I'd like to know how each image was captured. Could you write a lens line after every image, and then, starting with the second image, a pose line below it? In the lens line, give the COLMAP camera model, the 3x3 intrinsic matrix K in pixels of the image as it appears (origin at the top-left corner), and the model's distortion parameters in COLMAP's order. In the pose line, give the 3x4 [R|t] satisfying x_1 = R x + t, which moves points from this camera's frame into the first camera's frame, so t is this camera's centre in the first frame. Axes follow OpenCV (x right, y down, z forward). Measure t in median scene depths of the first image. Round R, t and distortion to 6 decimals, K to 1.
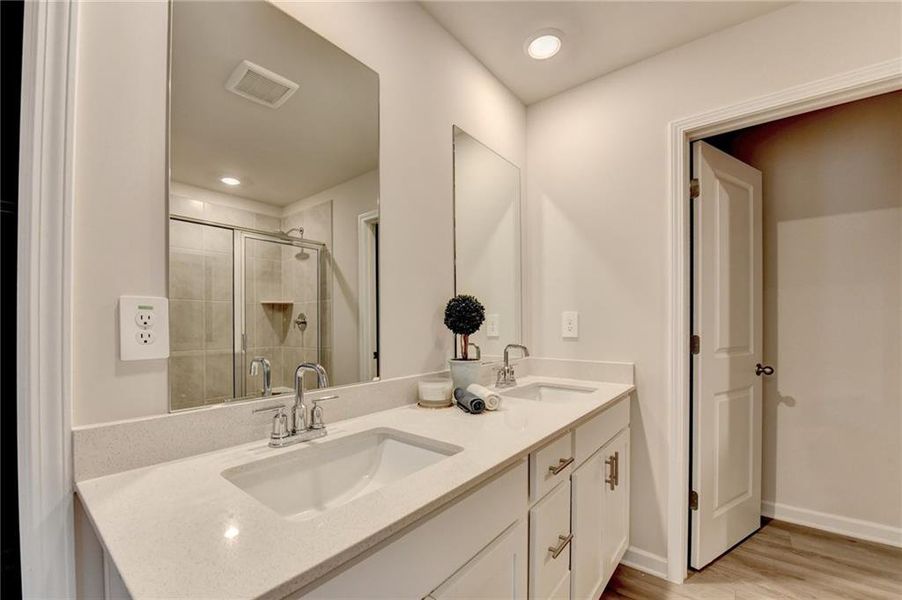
lens RADIAL K [[366.6, 0, 448.4], [0, 366.6, 326.8], [0, 0, 1]] dist [-0.017943, -0.000204]
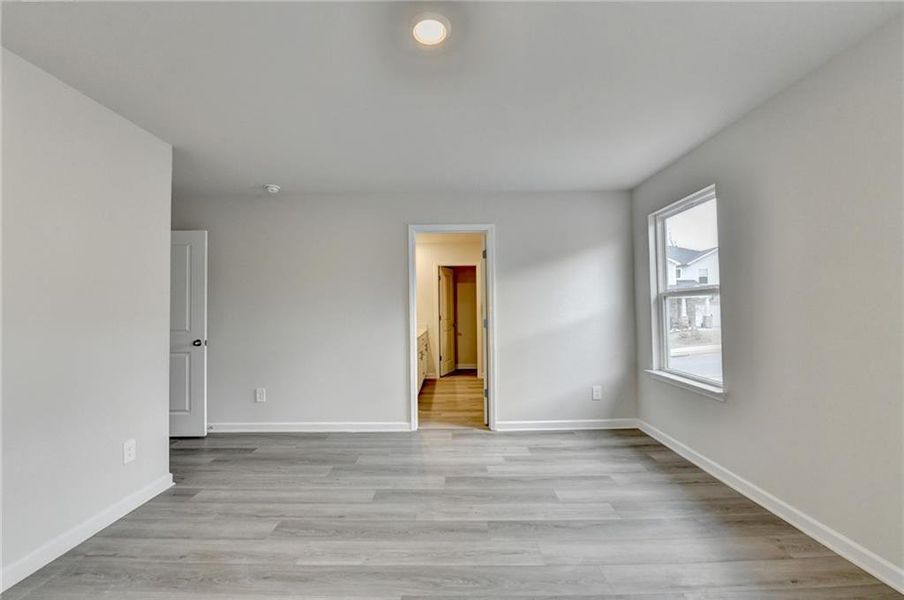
lens RADIAL K [[359.2, 0, 440.9], [0, 359.2, 299.6], [0, 0, 1]] dist [-0.018026, -0.000311]
pose [[0.794352, 0.010100, 0.607373, -1.664486], [0.016925, 0.999106, -0.038750, -0.002110], [-0.607222, 0.041061, 0.793471, -2.081977]]
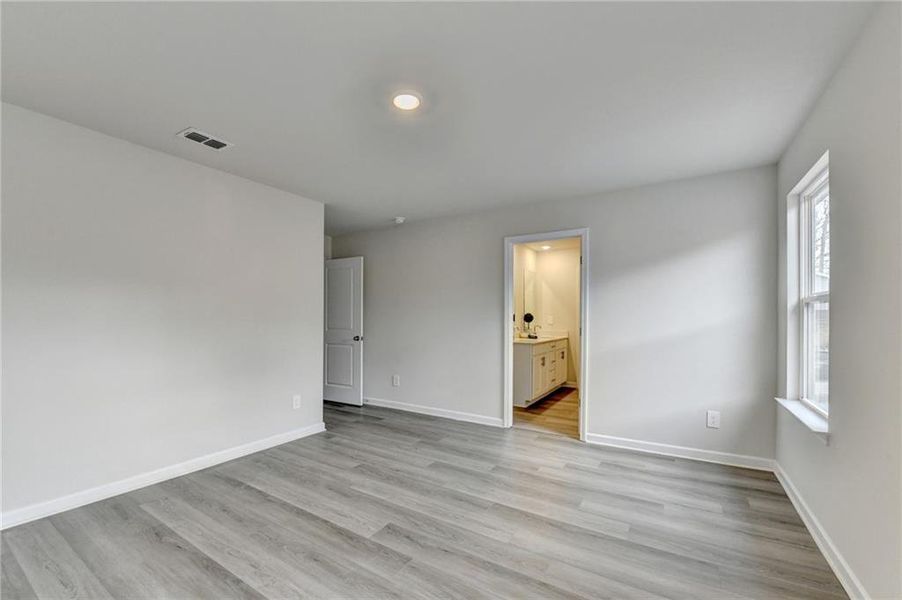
lens RADIAL K [[363.6, 0, 442.2], [0, 363.6, 315.6], [0, 0, 1]] dist [-0.018145, -0.000226]
pose [[0.994439, 0.002807, 0.105278, -1.162767], [-0.001415, 0.999911, -0.013295, -0.001372], [-0.105306, 0.013072, 0.994354, -2.555033]]
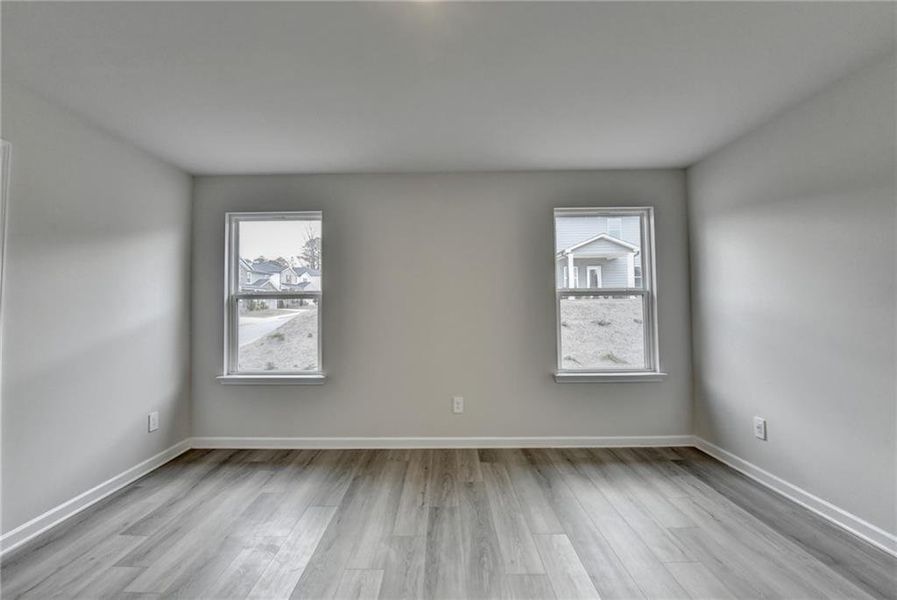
lens RADIAL K [[360.4, 0, 439.6], [0, 360.4, 300.0], [0, 0, 1]] dist [-0.020894, -0.000277]
pose [[-0.619511, 0.032182, 0.784328, -1.698688], [0.015221, 0.999464, -0.028987, 0.004689], [-0.784840, -0.006020, -0.619669, -0.976795]]
